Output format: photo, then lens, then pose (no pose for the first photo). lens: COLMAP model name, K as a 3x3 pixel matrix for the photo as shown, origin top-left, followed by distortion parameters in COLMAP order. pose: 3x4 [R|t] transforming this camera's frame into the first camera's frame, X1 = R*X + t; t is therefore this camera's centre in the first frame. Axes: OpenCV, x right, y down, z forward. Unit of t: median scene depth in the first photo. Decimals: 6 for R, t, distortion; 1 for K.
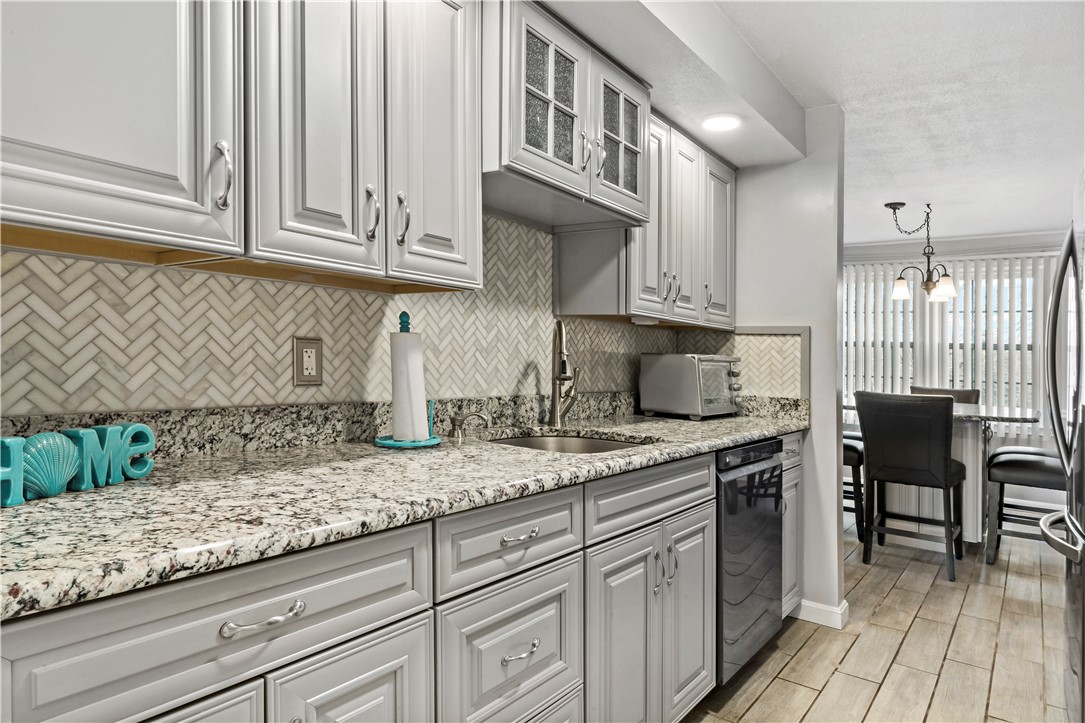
lens RADIAL K [[645.4, 0, 528.9], [0, 645.4, 347.5], [0, 0, 1]] dist [-0.000761, 0.000814]
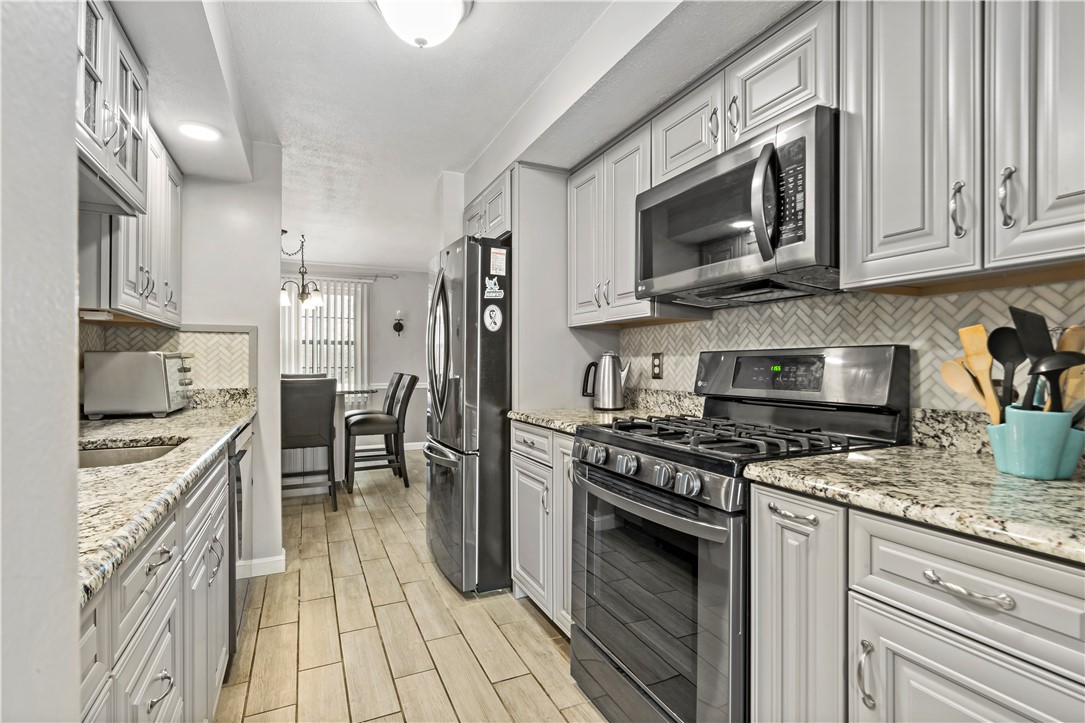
lens RADIAL K [[526.6, 0, 551.2], [0, 526.6, 363.1], [0, 0, 1]] dist [-0.004286, 0.000097]
pose [[0.449363, -0.036954, 0.892584, -0.196868], [0.002874, 0.999199, 0.039921, -0.002156], [-0.893345, -0.015374, 0.449109, 0.094692]]
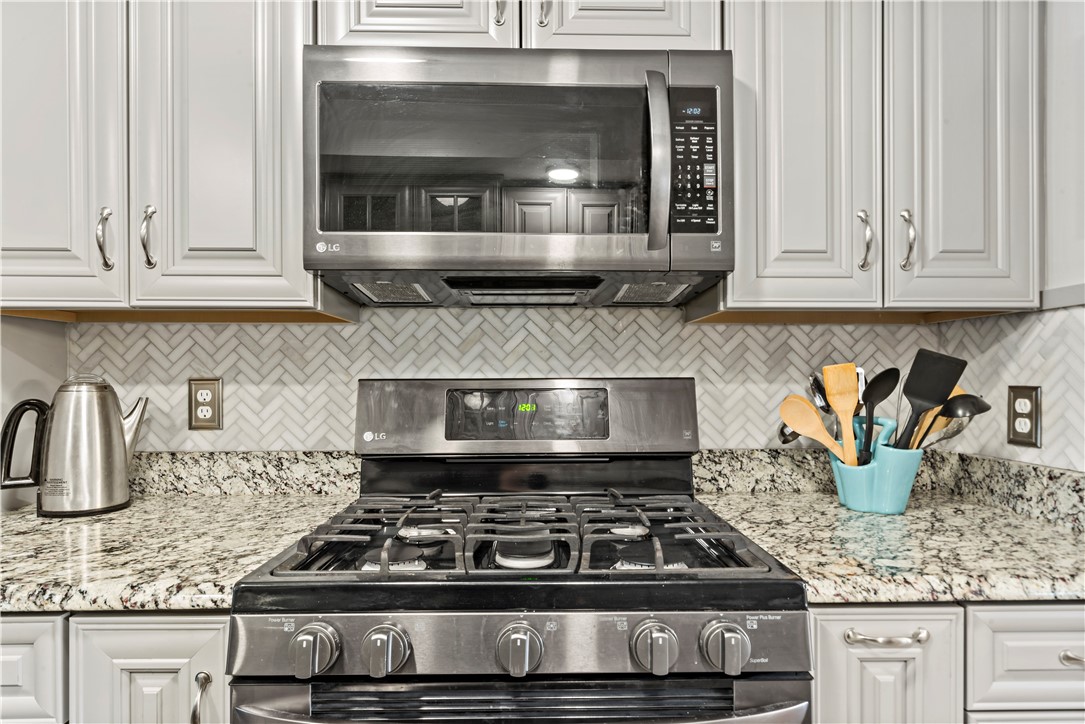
lens RADIAL K [[604.5, 0, 542.9], [0, 604.5, 374.1], [0, 0, 1]] dist [-0.006115, 0.000283]
pose [[-0.631420, -0.037670, 0.774525, 0.113235], [-0.036997, 0.999145, 0.018434, -0.006336], [-0.774558, -0.017016, -0.632274, 0.446167]]
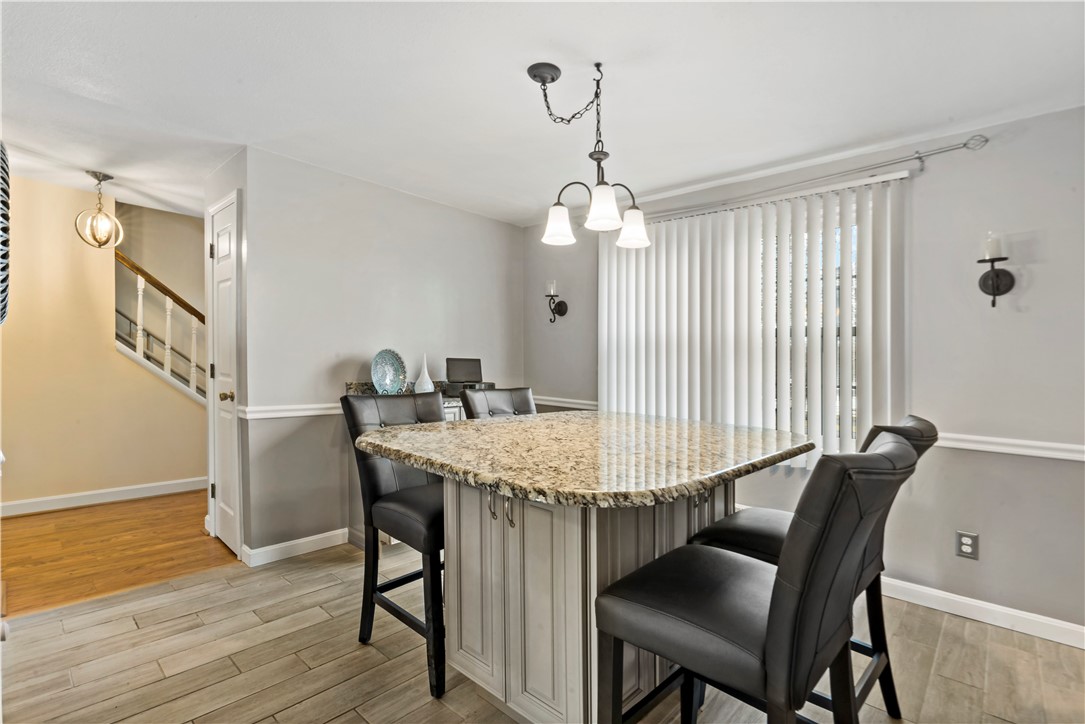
lens RADIAL K [[503.8, 0, 572.2], [0, 503.8, 361.7], [0, 0, 1]] dist [-0.004249, 0.000005]
pose [[0.998696, -0.007972, -0.050425, 1.010553], [0.008934, 0.999782, 0.018880, 0.035885], [0.050263, -0.019306, 0.998549, 0.929609]]
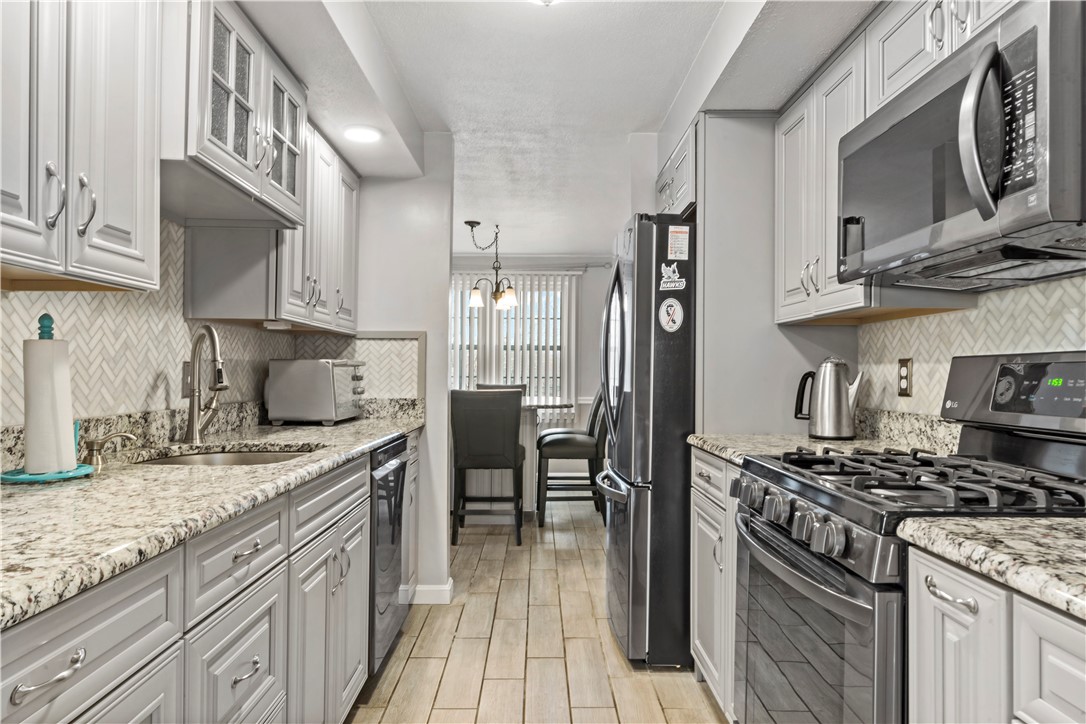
lens RADIAL K [[696.0, 0, 536.6], [0, 696.0, 361.0], [0, 0, 1]] dist [0.003497, 0.003486]
pose [[0.788598, -0.023602, 0.614456, -0.149951], [0.015404, 0.999708, 0.018631, -0.002046], [-0.614716, -0.005227, 0.788731, -0.043205]]
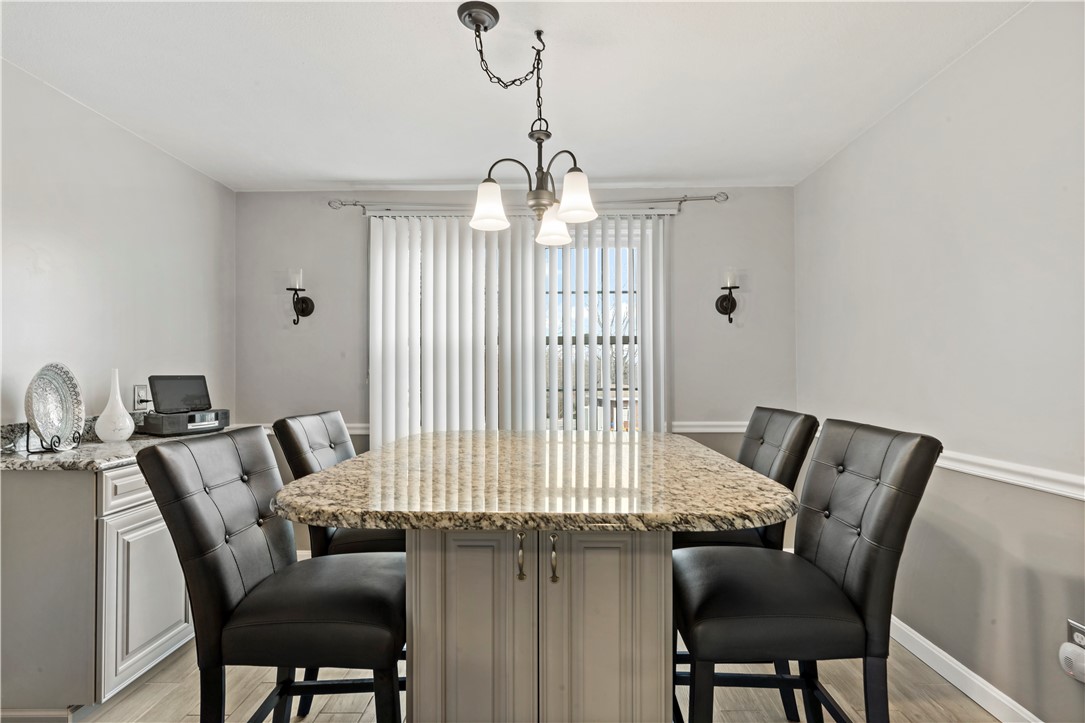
lens RADIAL K [[526.6, 0, 551.2], [0, 526.6, 363.1], [0, 0, 1]] dist [-0.004286, 0.000097]
pose [[0.793652, -0.028670, 0.607697, 0.628510], [0.024500, 0.999585, 0.015162, 0.030243], [-0.607879, 0.002855, 0.794025, 1.118874]]
